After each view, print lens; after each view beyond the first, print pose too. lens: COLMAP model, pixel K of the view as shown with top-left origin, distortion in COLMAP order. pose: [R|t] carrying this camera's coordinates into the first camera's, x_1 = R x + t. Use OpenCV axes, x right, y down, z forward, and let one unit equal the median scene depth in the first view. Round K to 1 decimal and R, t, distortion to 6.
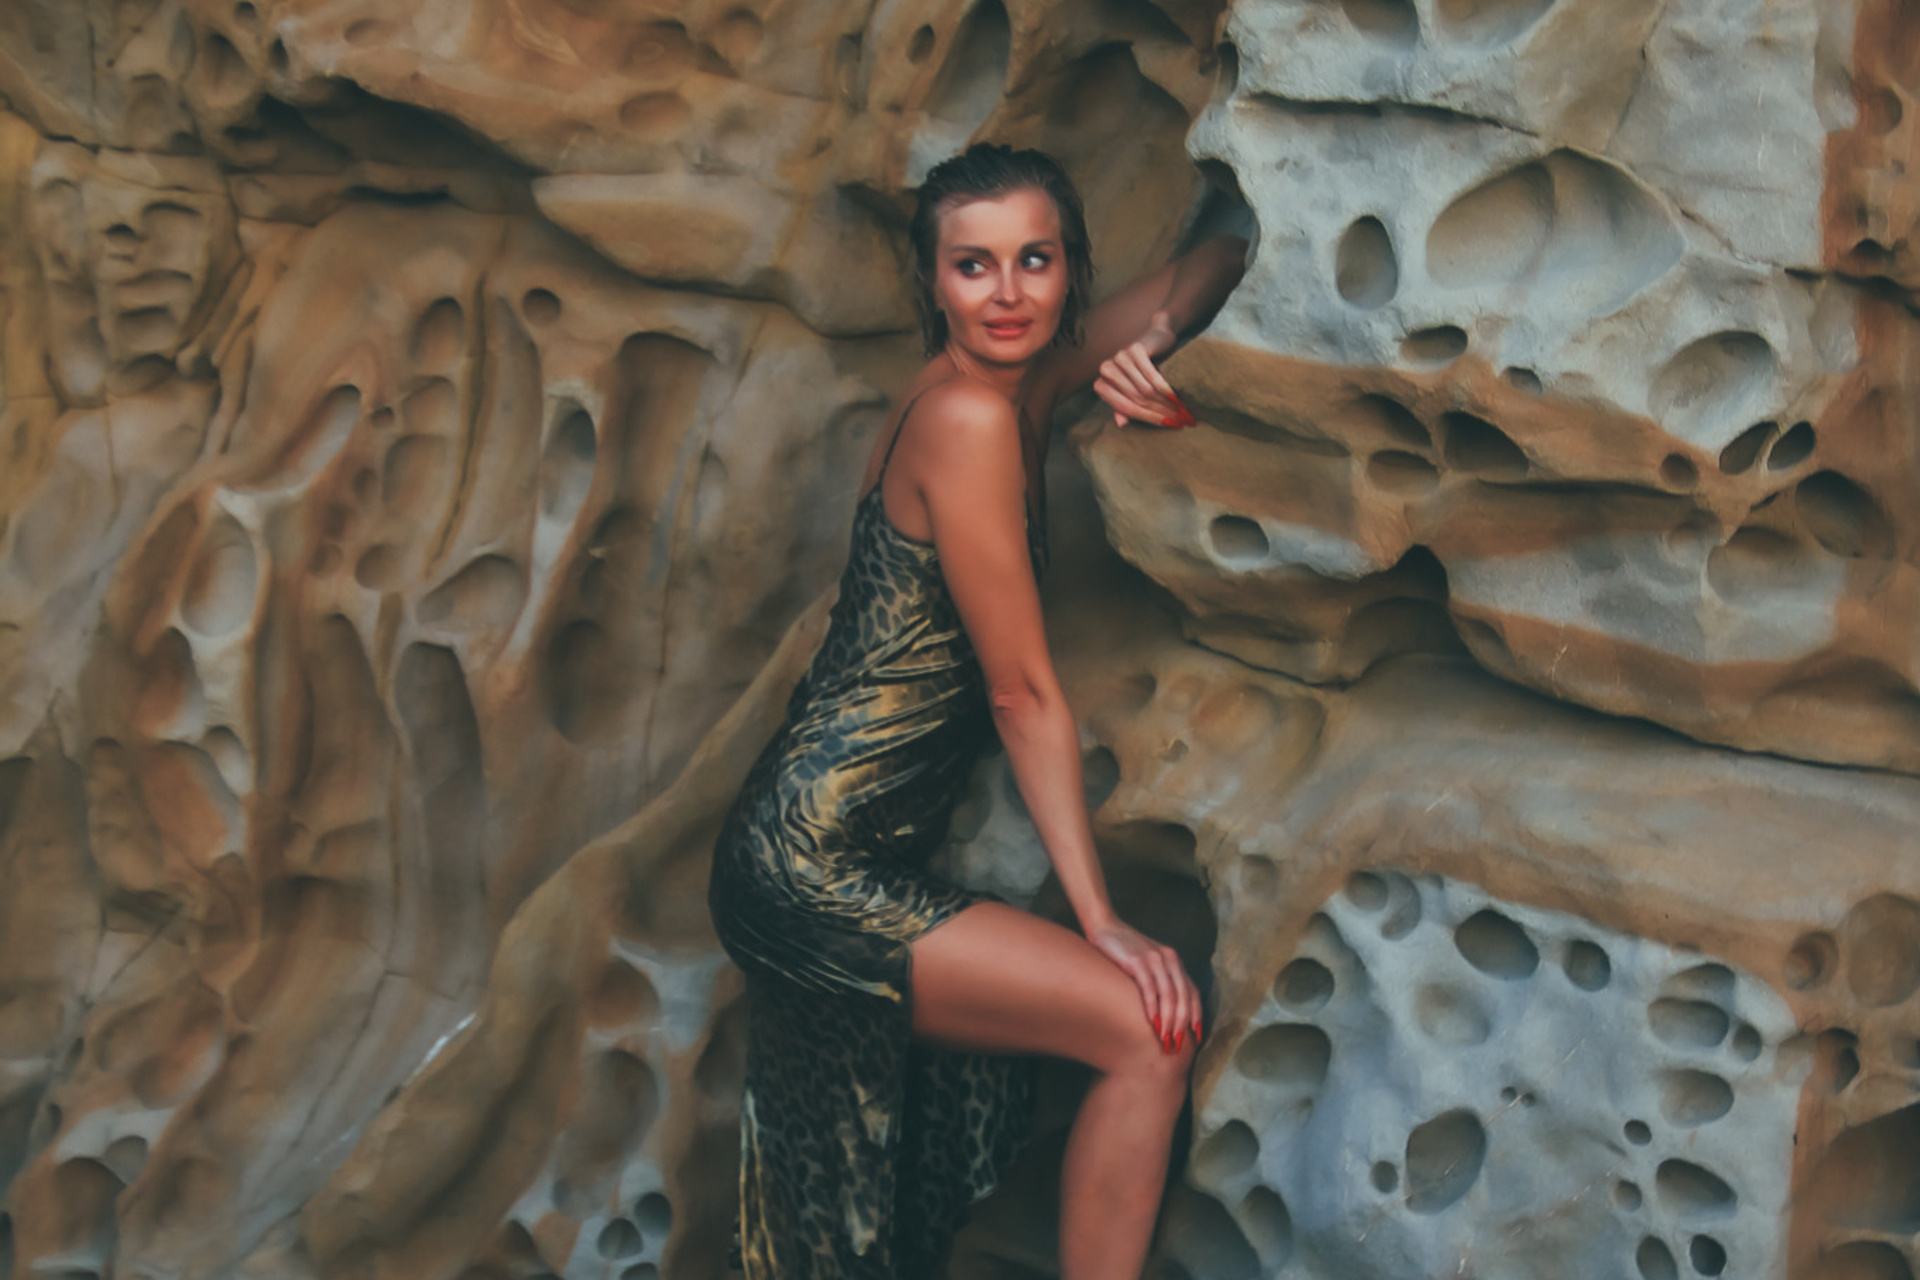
lens RADIAL K [[3686.8, 0, 960.6], [0, 3686.8, 646.8], [0, 0, 1]] dist [0.018317, 0.040258]
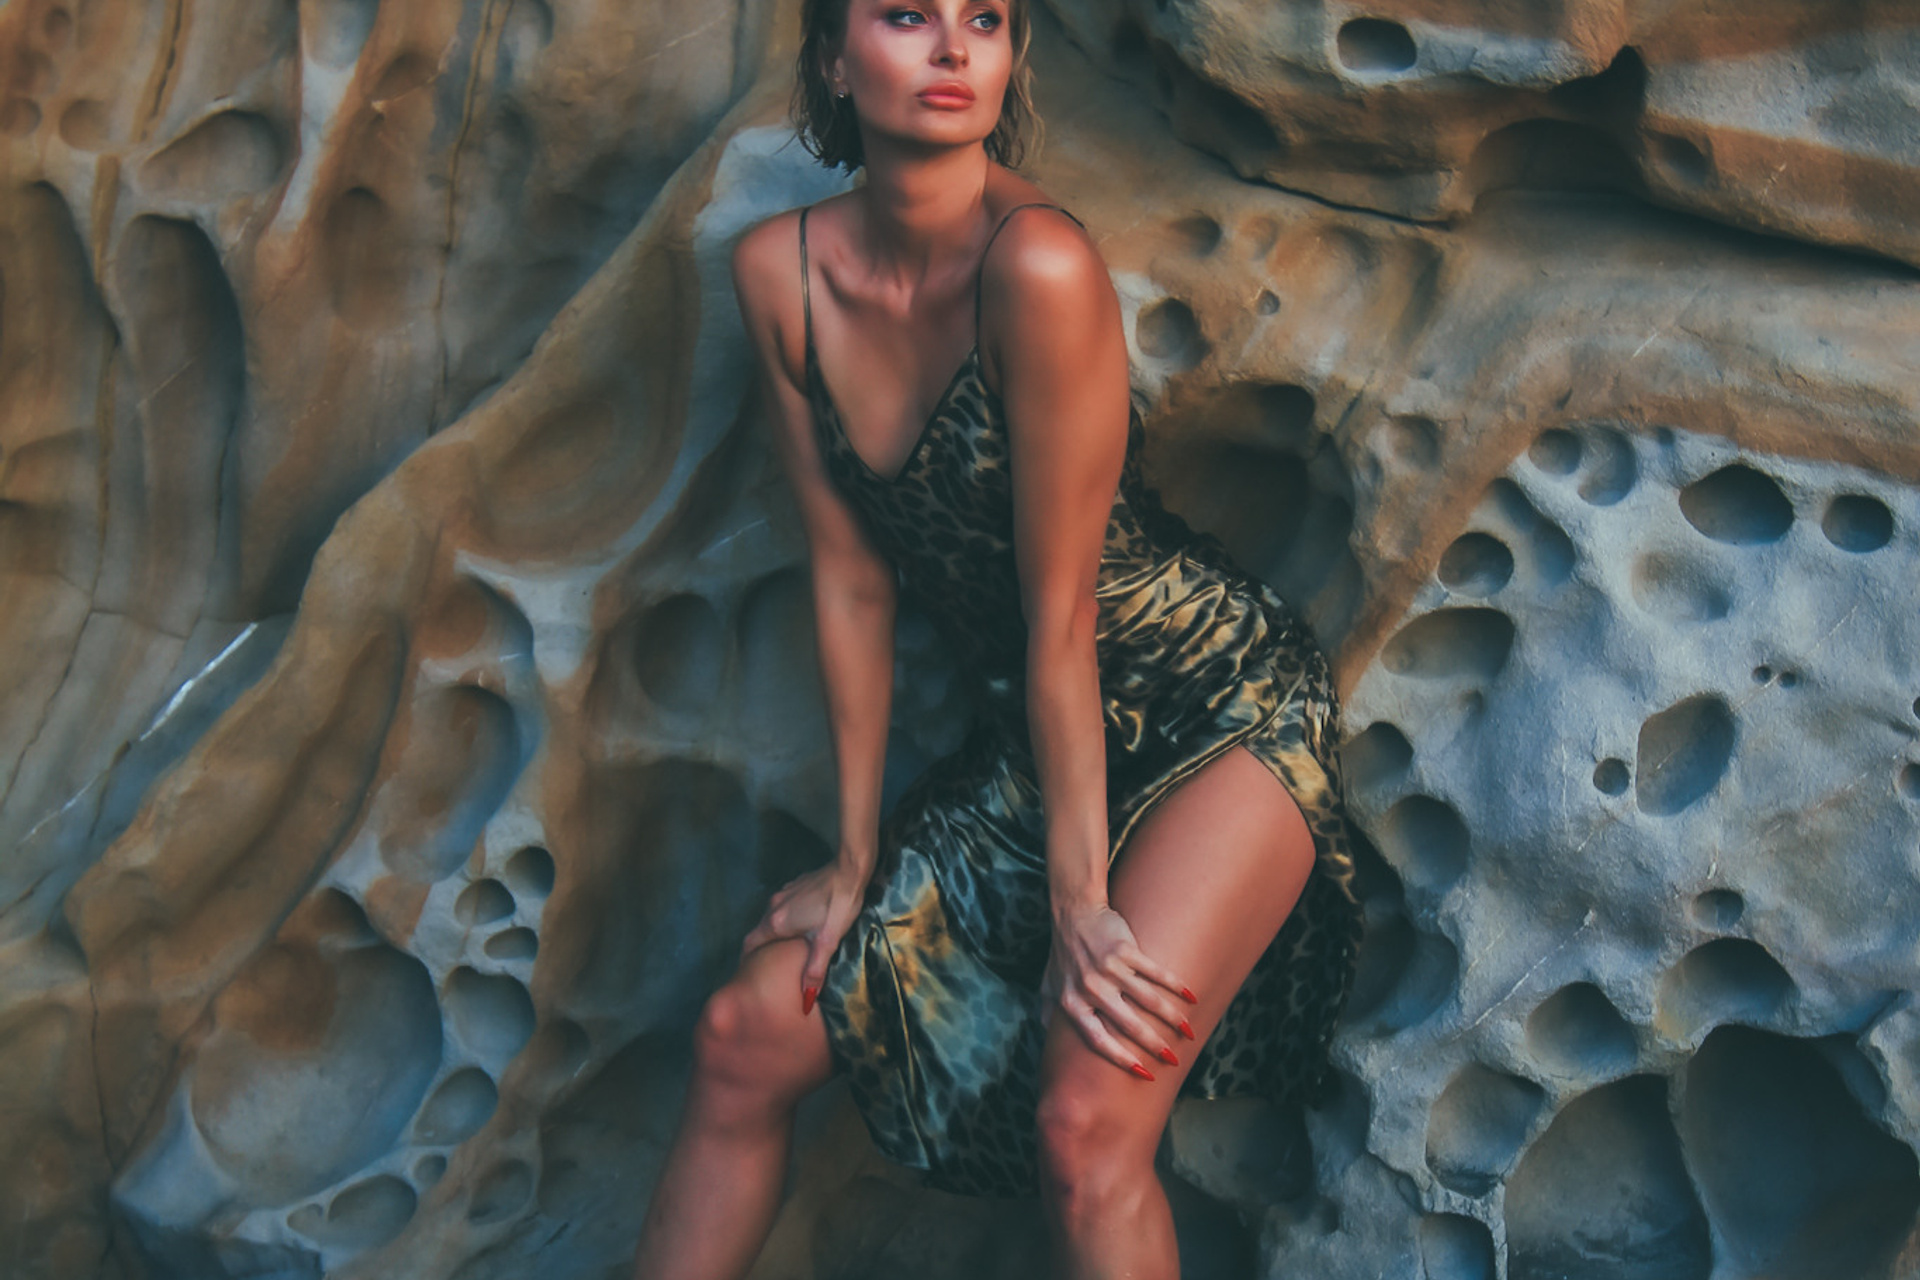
lens RADIAL K [[3008.8, 0, 963.0], [0, 3008.8, 596.5], [0, 0, 1]] dist [0.022817, 0.017010]
pose [[0.948770, -0.037414, 0.313746, -0.240160], [0.012017, 0.996519, 0.082495, 0.039177], [-0.315740, -0.074499, 0.945917, 0.362202]]
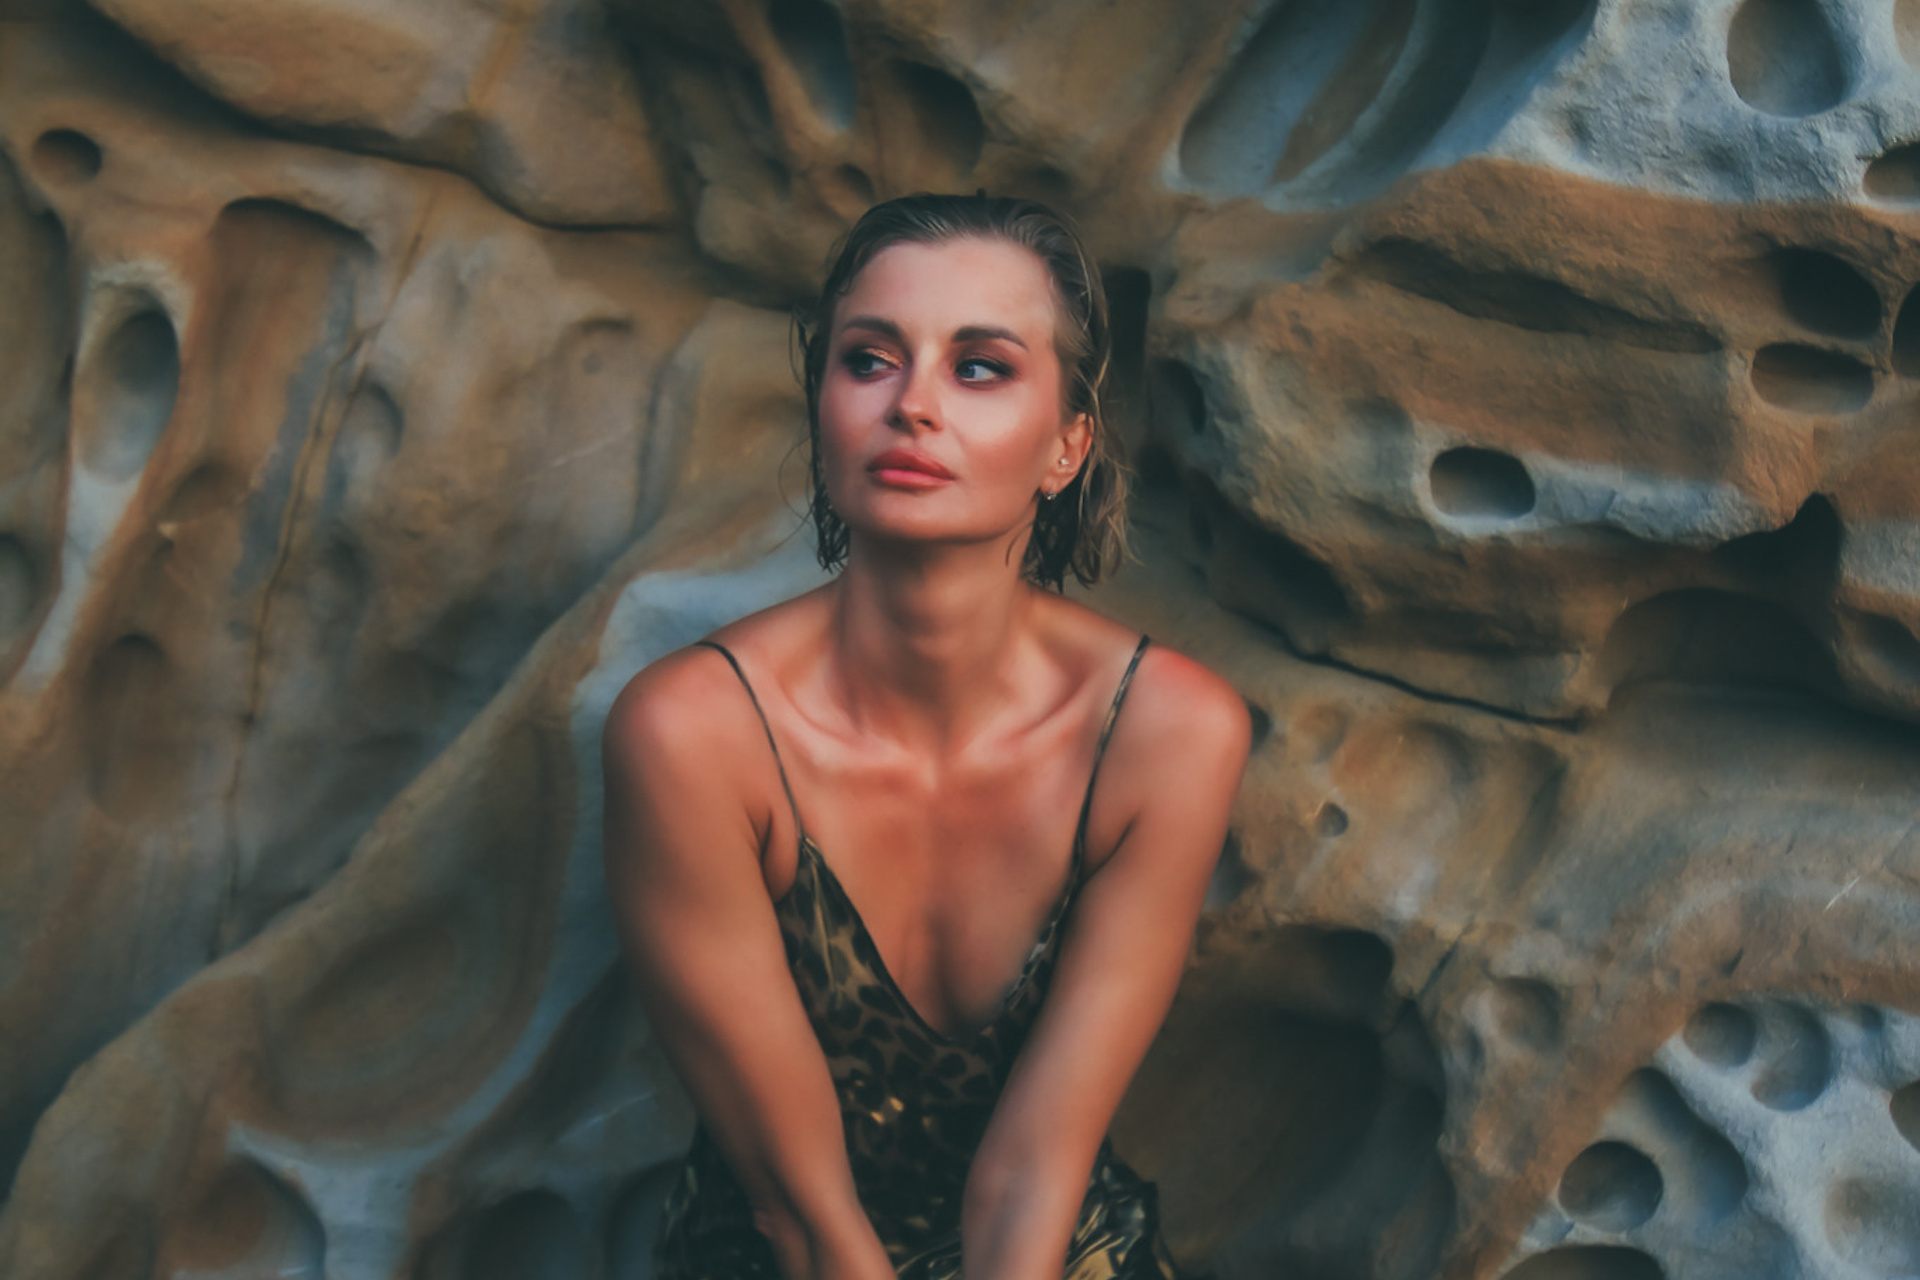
lens RADIAL K [[3766.0, 0, 958.9], [0, 3766.0, 632.8], [0, 0, 1]] dist [0.053795, -0.061630]
pose [[0.947982, 0.041719, 0.315578, -0.218077], [-0.020904, 0.997394, -0.069059, 0.043920], [-0.317636, 0.058870, 0.946383, 0.410546]]
